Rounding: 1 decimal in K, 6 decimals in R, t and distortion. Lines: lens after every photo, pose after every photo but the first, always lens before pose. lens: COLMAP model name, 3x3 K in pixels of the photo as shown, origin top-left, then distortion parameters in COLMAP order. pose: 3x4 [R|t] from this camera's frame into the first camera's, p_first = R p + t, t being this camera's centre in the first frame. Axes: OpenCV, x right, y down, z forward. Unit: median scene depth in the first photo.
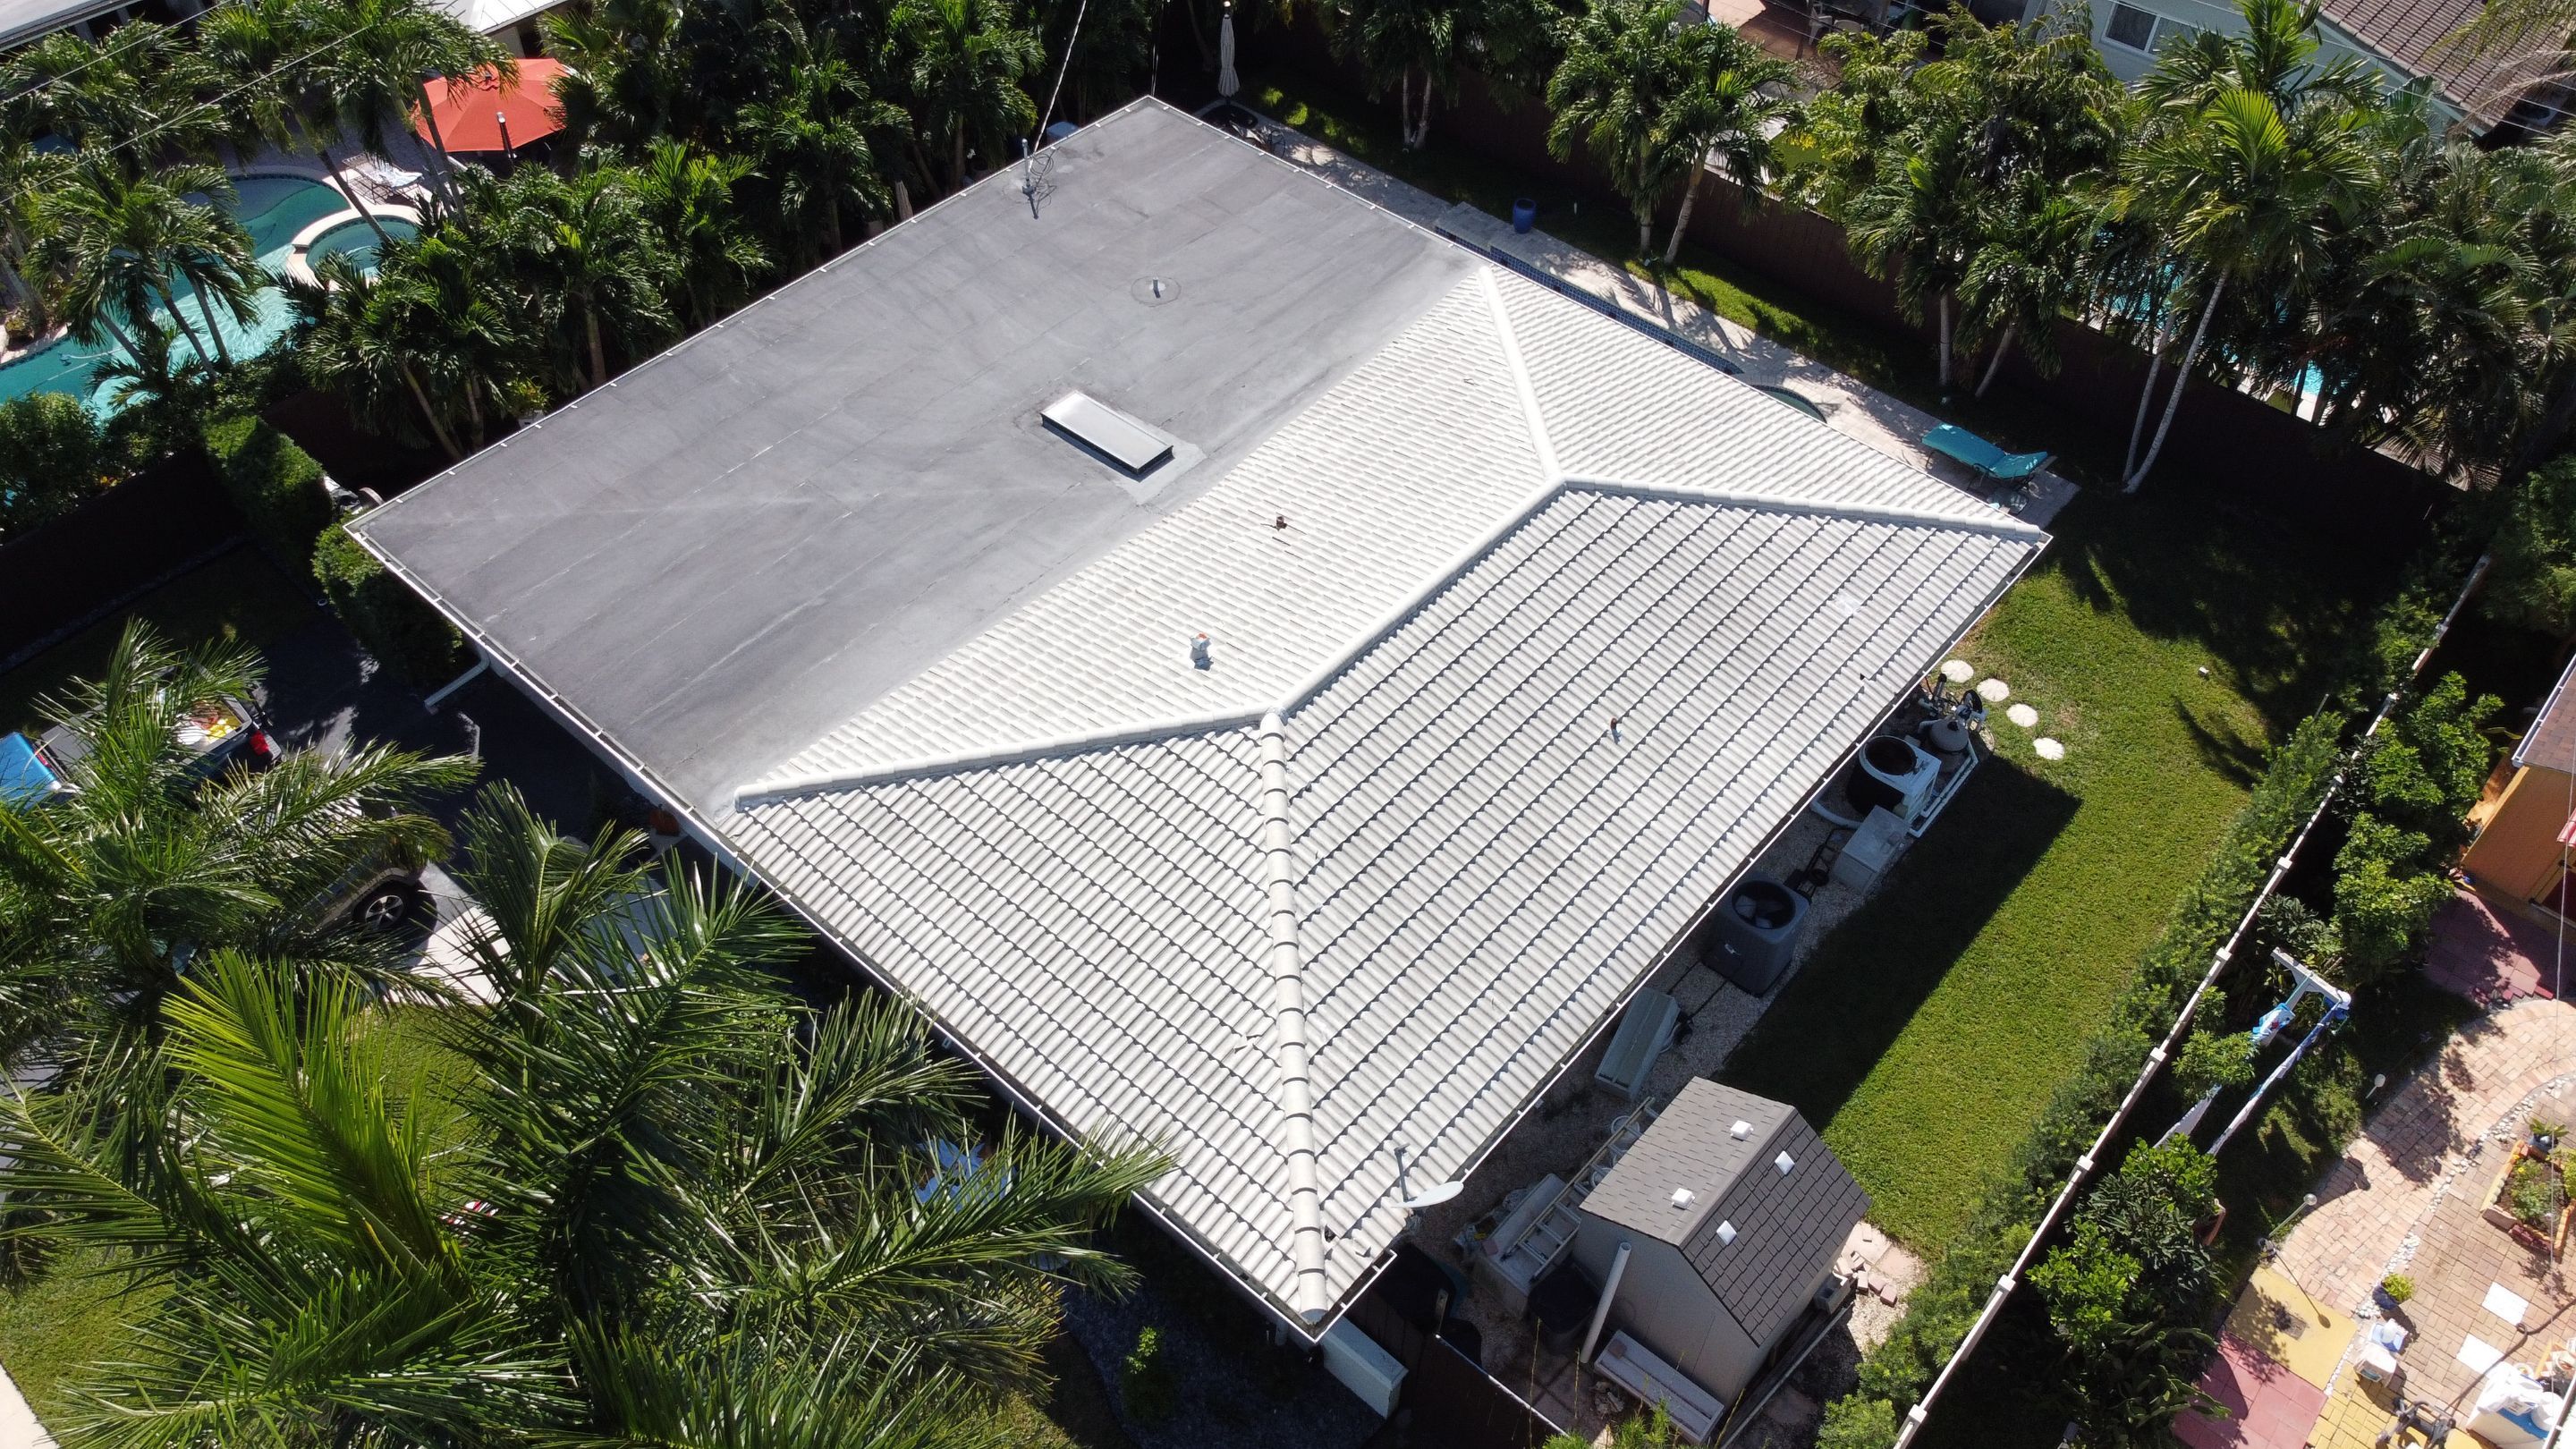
lens RADIAL K [[1948.7, 0, 1283.5], [0, 1948.7, 711.3], [0, 0, 1]] dist [0.009508, -0.010335]
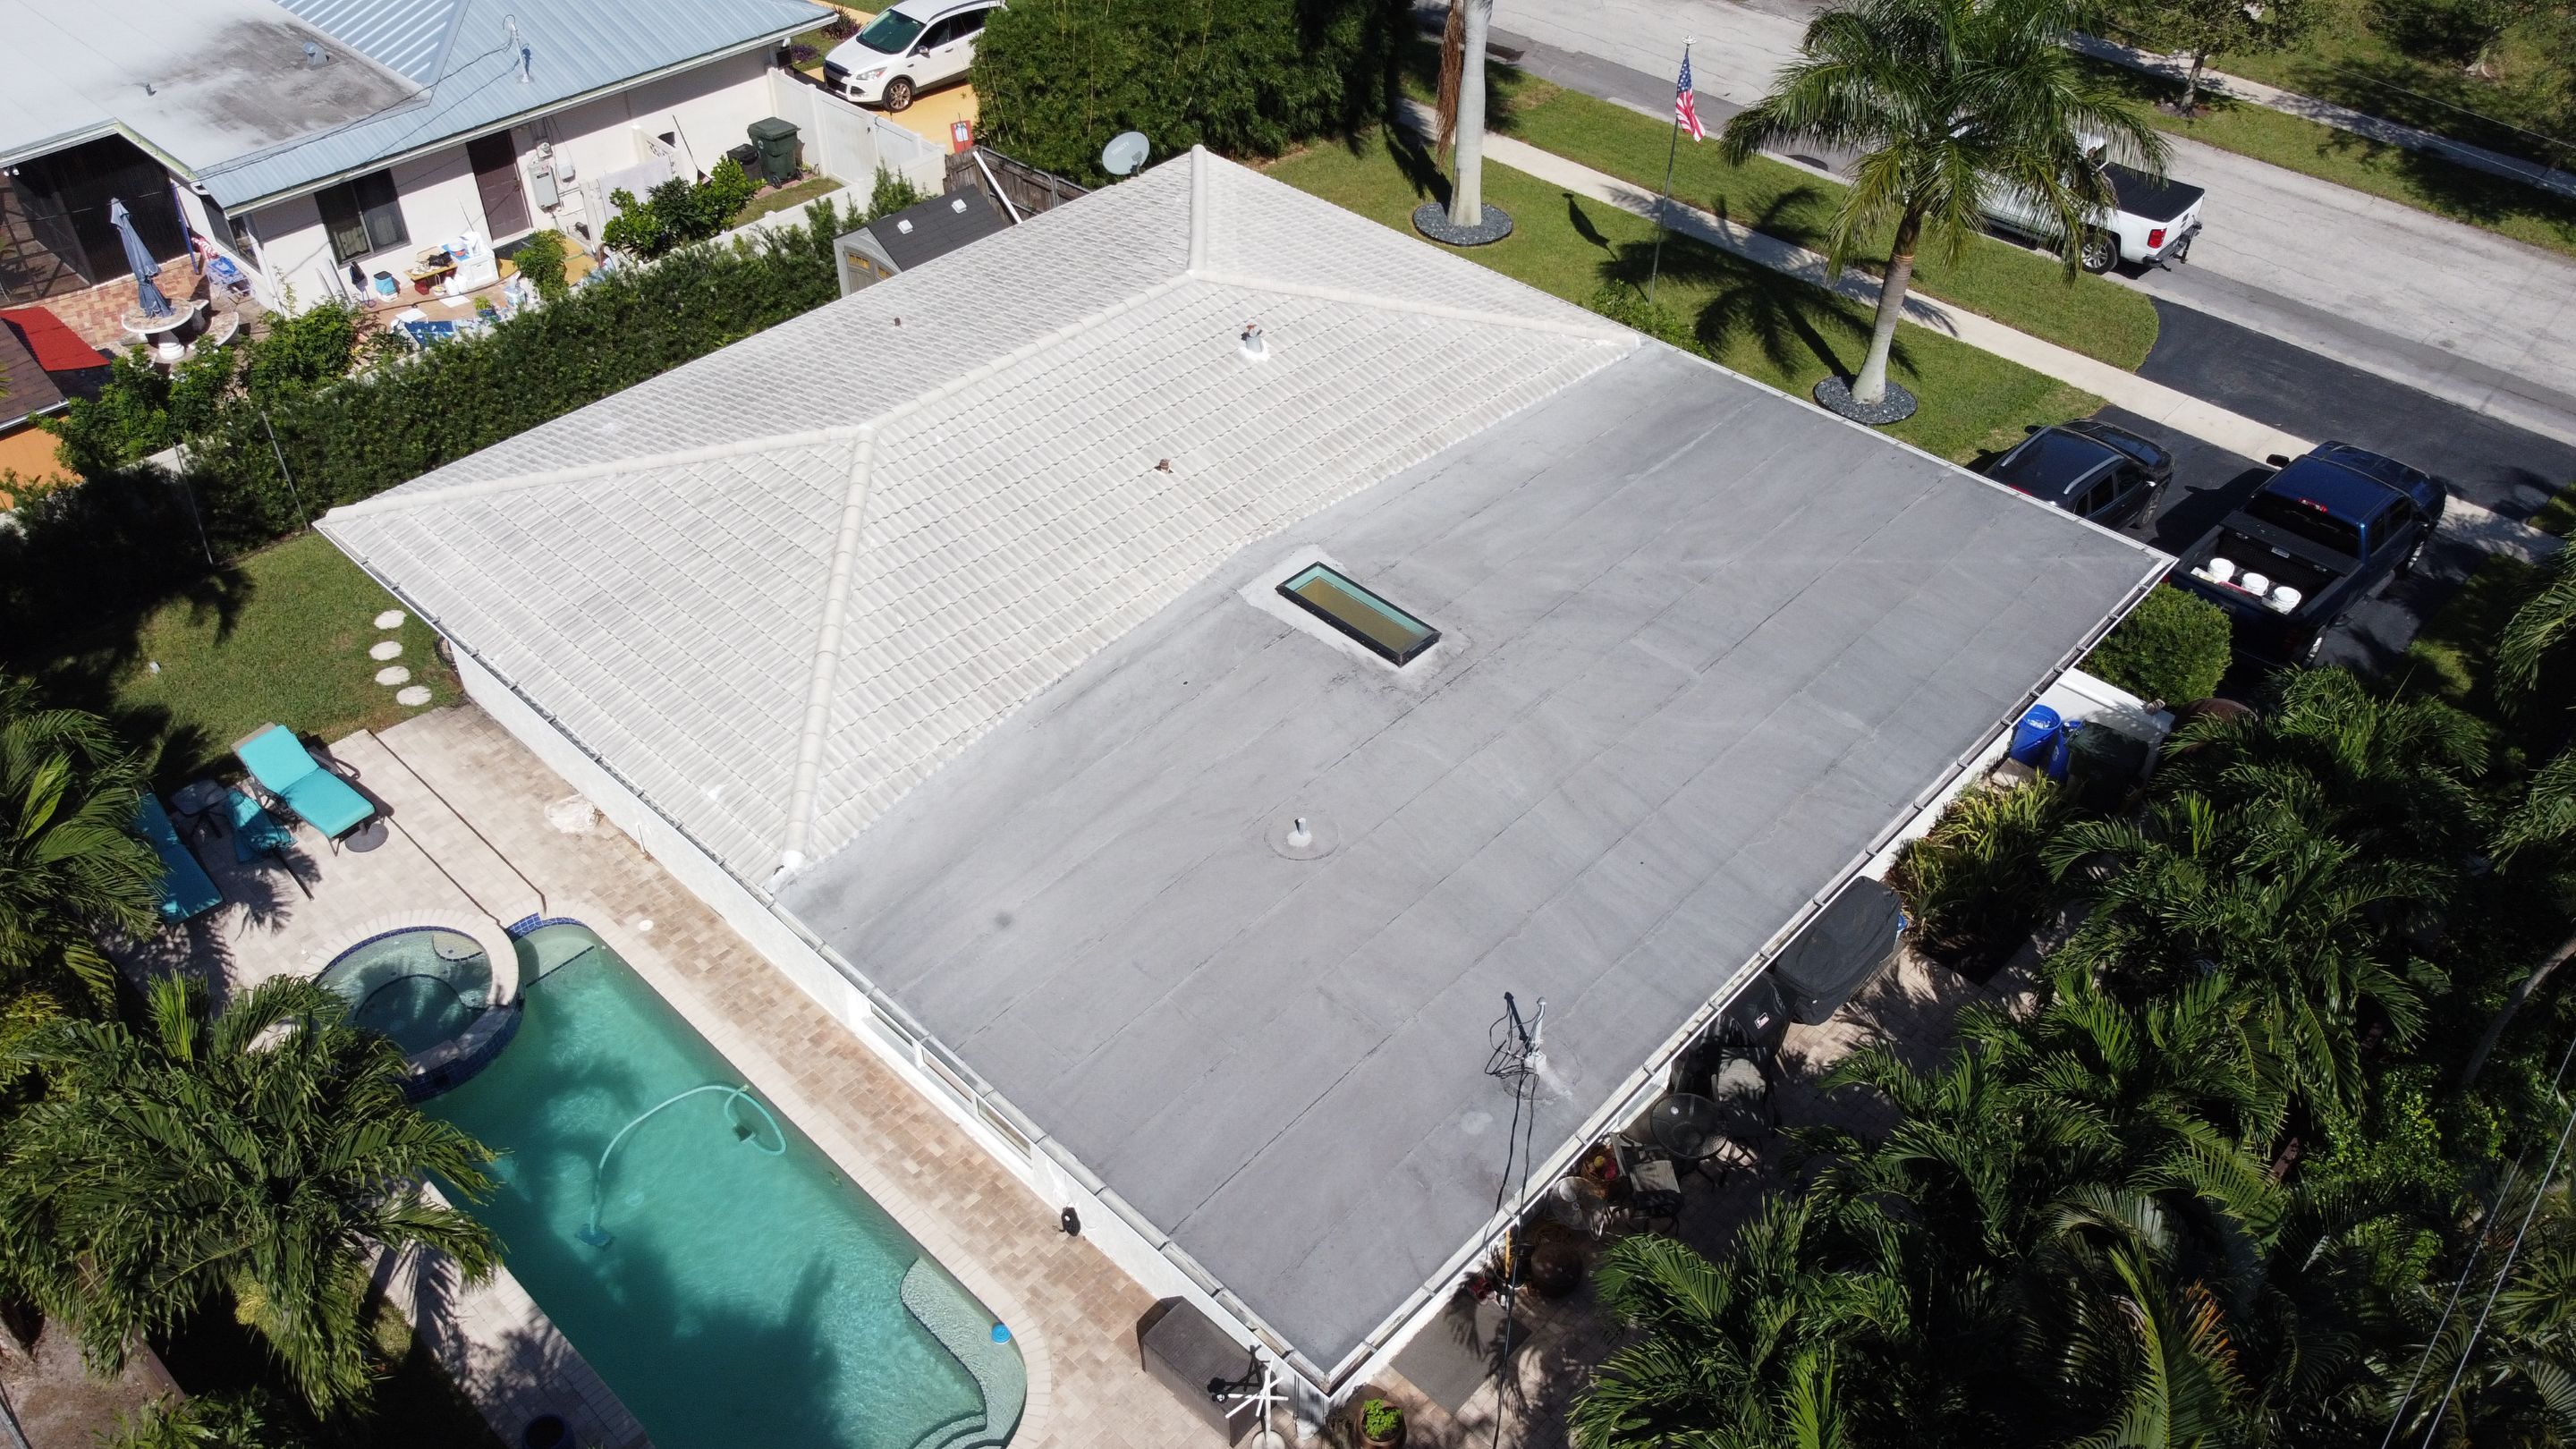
lens RADIAL K [[1948.7, 0, 1283.5], [0, 1948.7, 711.3], [0, 0, 1]] dist [0.009508, -0.010335]
pose [[-0.998761, -0.048471, 0.011241, -0.069422], [0.008482, 0.056744, 0.998353, -0.947186], [-0.049029, 0.997211, -0.056263, 1.070300]]
